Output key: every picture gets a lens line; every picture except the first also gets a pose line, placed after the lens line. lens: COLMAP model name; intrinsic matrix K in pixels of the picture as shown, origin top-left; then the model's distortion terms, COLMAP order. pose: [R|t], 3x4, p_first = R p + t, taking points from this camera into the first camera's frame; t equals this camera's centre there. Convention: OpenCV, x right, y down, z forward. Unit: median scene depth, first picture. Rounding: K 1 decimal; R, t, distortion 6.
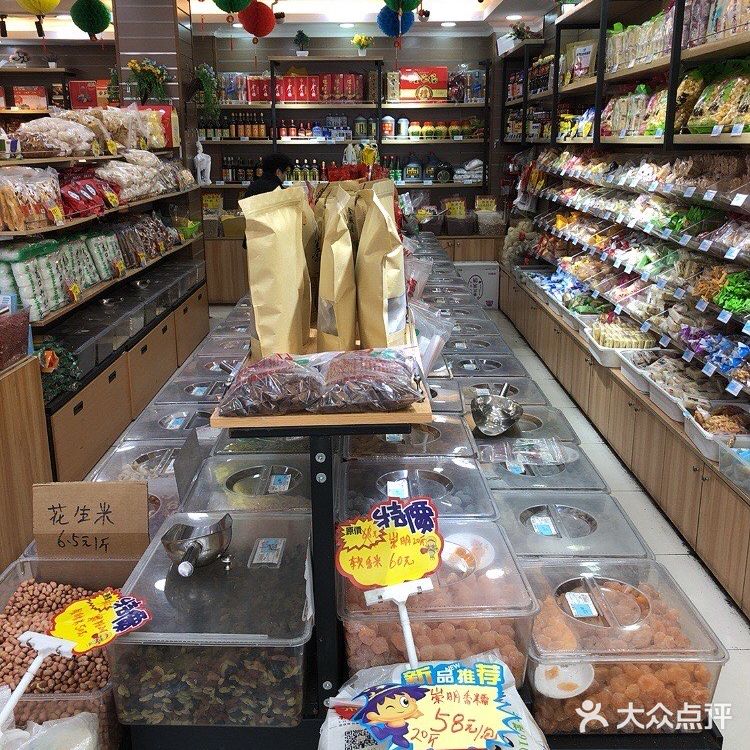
lens RADIAL K [[841.3, 0, 374.3], [0, 841.3, 350.2], [0, 0, 1]] dist [0.057500, -0.051564]
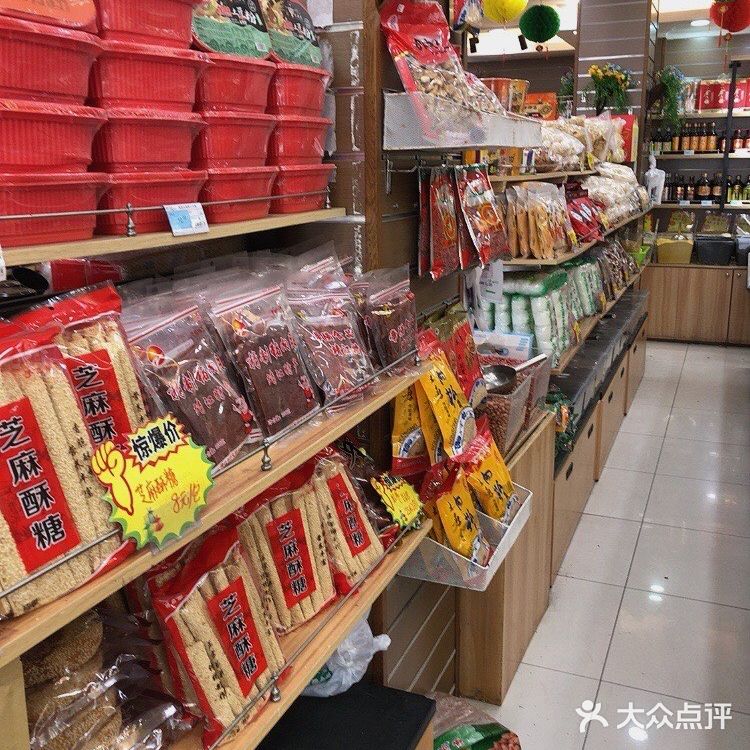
lens RADIAL K [[841.3, 0, 374.3], [0, 841.3, 350.2], [0, 0, 1]] dist [0.057500, -0.051564]
pose [[0.921956, 0.079013, -0.379149, -0.134276], [-0.087705, 0.996130, -0.005678, -0.017217], [0.377233, 0.038488, 0.925318, 0.095030]]
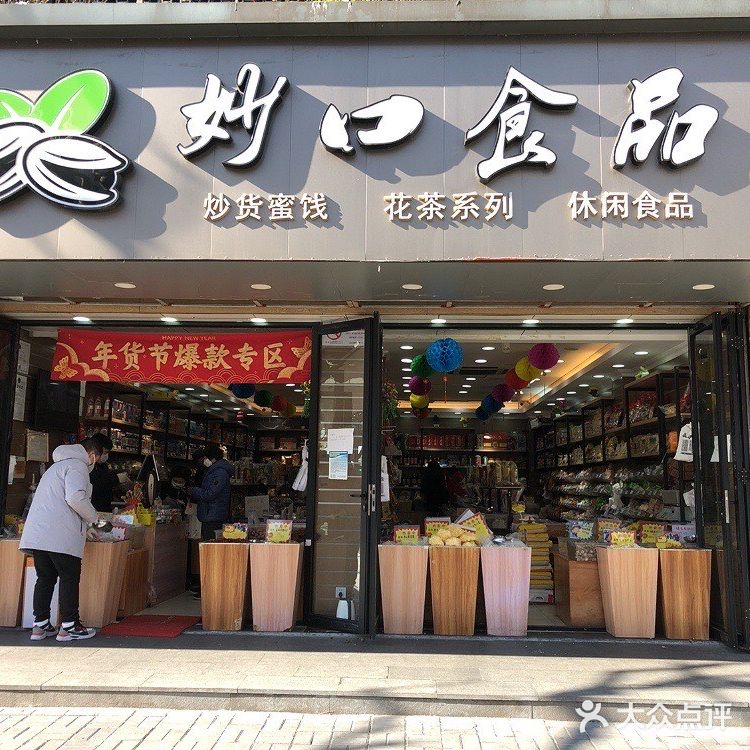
lens RADIAL K [[841.3, 0, 374.3], [0, 841.3, 350.2], [0, 0, 1]] dist [0.057500, -0.051564]
pose [[0.998752, 0.011539, -0.048593, -0.175336], [-0.029558, 0.920818, -0.388870, 0.365782], [0.040259, 0.389821, 0.920010, -1.244724]]
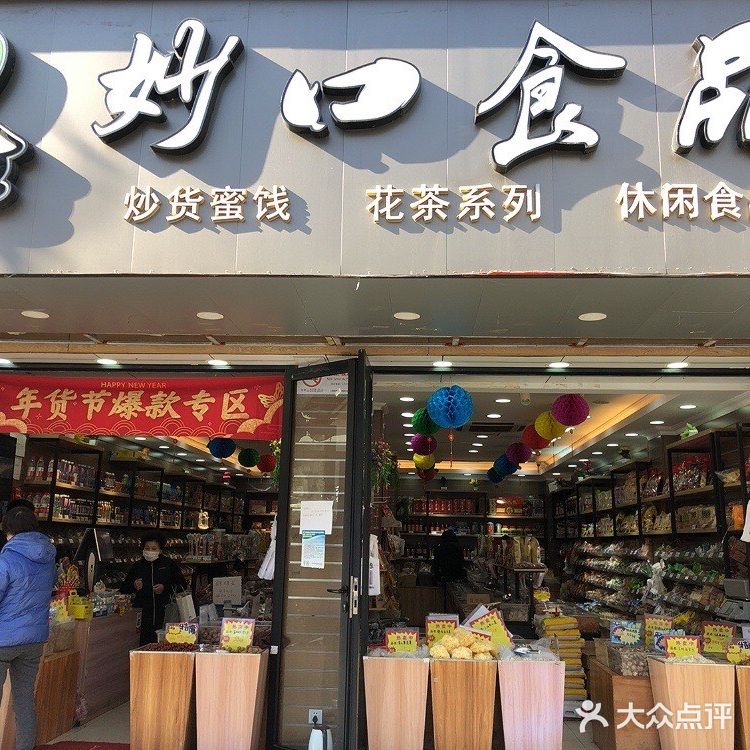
lens RADIAL K [[841.3, 0, 374.3], [0, 841.3, 350.2], [0, 0, 1]] dist [0.057500, -0.051564]
pose [[0.998103, 0.011278, -0.060517, -0.163129], [-0.037333, 0.892559, -0.449383, 0.282493], [0.048946, 0.450790, 0.891287, -1.030873]]
